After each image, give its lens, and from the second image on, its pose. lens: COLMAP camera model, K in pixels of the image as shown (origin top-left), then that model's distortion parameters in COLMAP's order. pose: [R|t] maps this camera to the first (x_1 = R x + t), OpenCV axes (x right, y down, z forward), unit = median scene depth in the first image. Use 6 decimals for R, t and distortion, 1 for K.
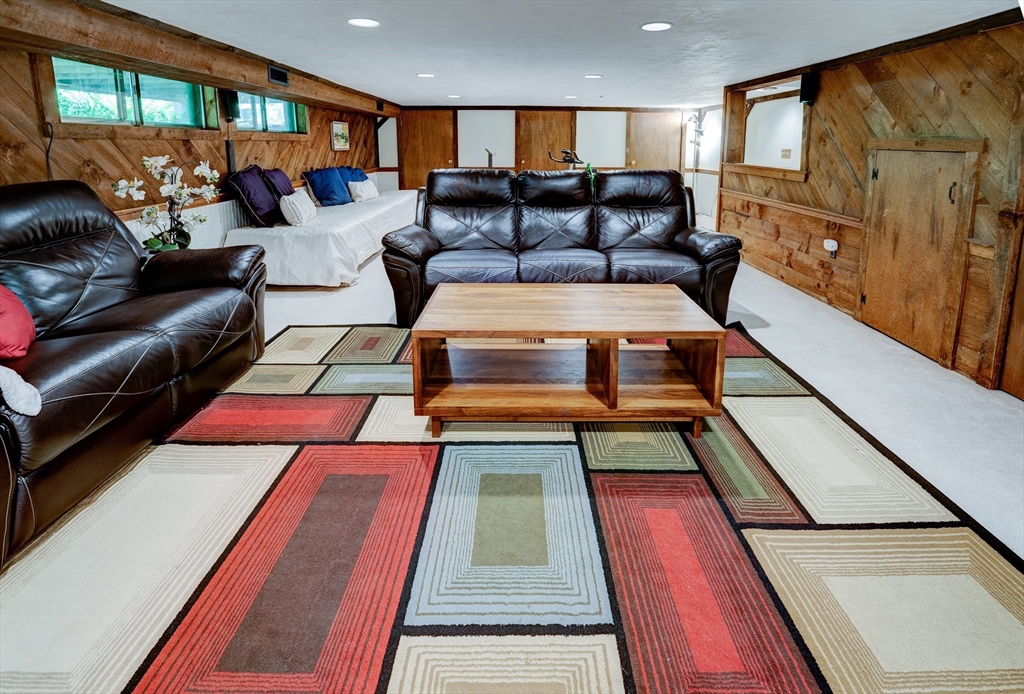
lens RADIAL K [[470.6, 0, 516.7], [0, 470.6, 292.8], [0, 0, 1]] dist [-0.017606, 0.000095]
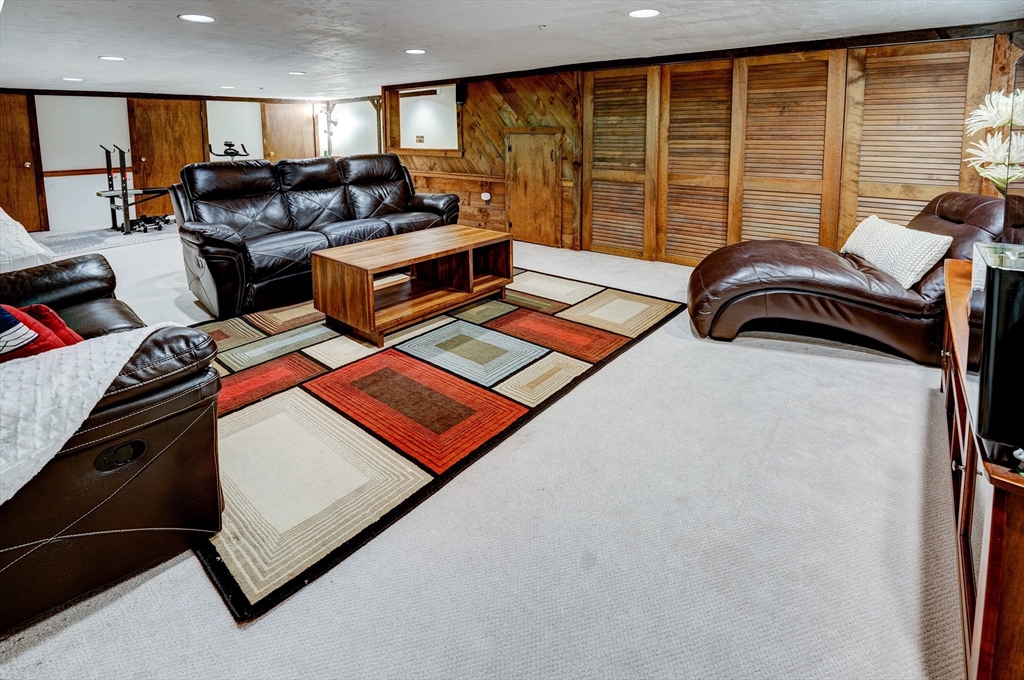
lens RADIAL K [[425.9, 0, 506.5], [0, 425.9, 340.1], [0, 0, 1]] dist [-0.016220, -0.000011]
pose [[0.673854, -0.332491, 0.659826, -0.535611], [0.232999, 0.943086, 0.237276, 0.045096], [-0.701165, -0.006150, 0.712973, -0.143489]]
